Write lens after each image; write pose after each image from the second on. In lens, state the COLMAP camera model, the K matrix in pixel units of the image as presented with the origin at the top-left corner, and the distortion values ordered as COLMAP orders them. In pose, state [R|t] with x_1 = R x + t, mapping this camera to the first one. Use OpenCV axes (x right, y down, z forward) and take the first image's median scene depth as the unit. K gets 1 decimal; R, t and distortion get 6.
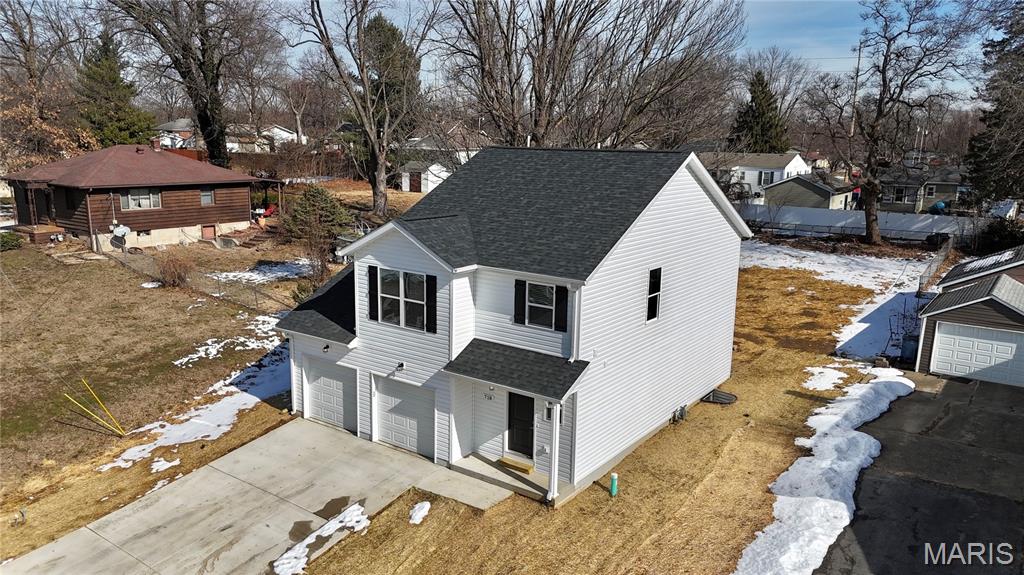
lens RADIAL K [[766.0, 0, 512.0], [0, 766.0, 287.5], [0, 0, 1]] dist [0.022829, -0.003952]
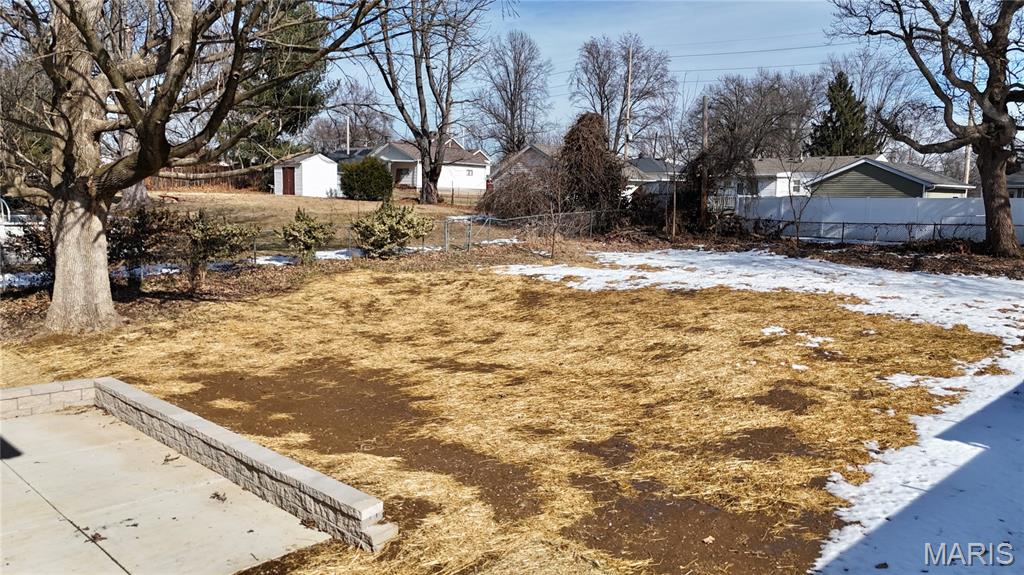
lens RADIAL K [[766.0, 0, 512.0], [0, 766.0, 287.5], [0, 0, 1]] dist [0.022829, -0.003952]
pose [[0.990849, 0.014821, -0.134160, 0.294488], [-0.026075, 0.996249, -0.082514, 0.015827], [0.132433, 0.085257, 0.987518, 0.617906]]
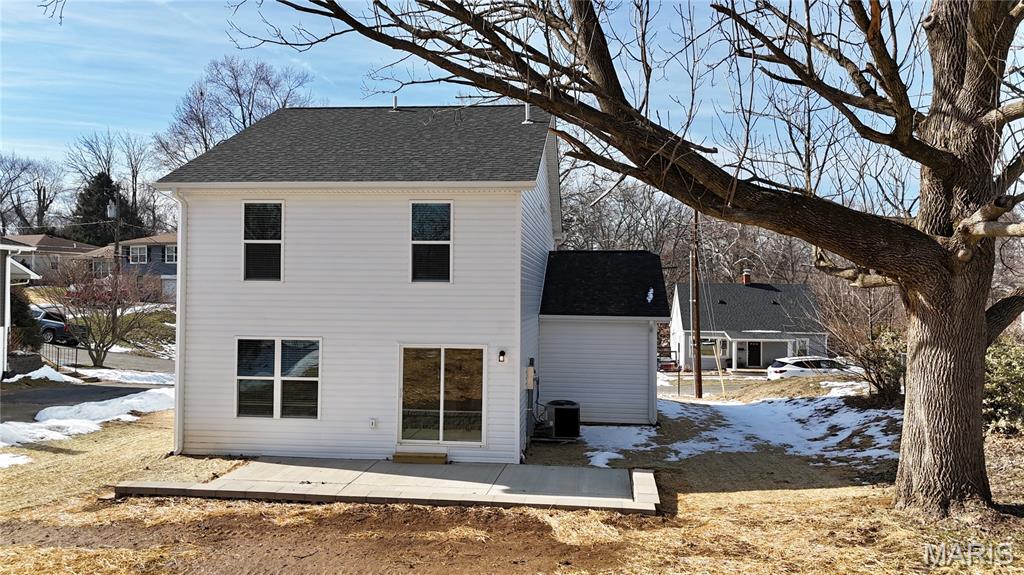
lens RADIAL K [[766.0, 0, 512.0], [0, 766.0, 287.5], [0, 0, 1]] dist [0.022829, -0.003952]
pose [[-0.870801, -0.021634, -0.491159, 0.245706], [-0.118315, 0.978892, 0.166649, -0.080602], [0.477186, 0.203230, -0.854980, 1.118849]]
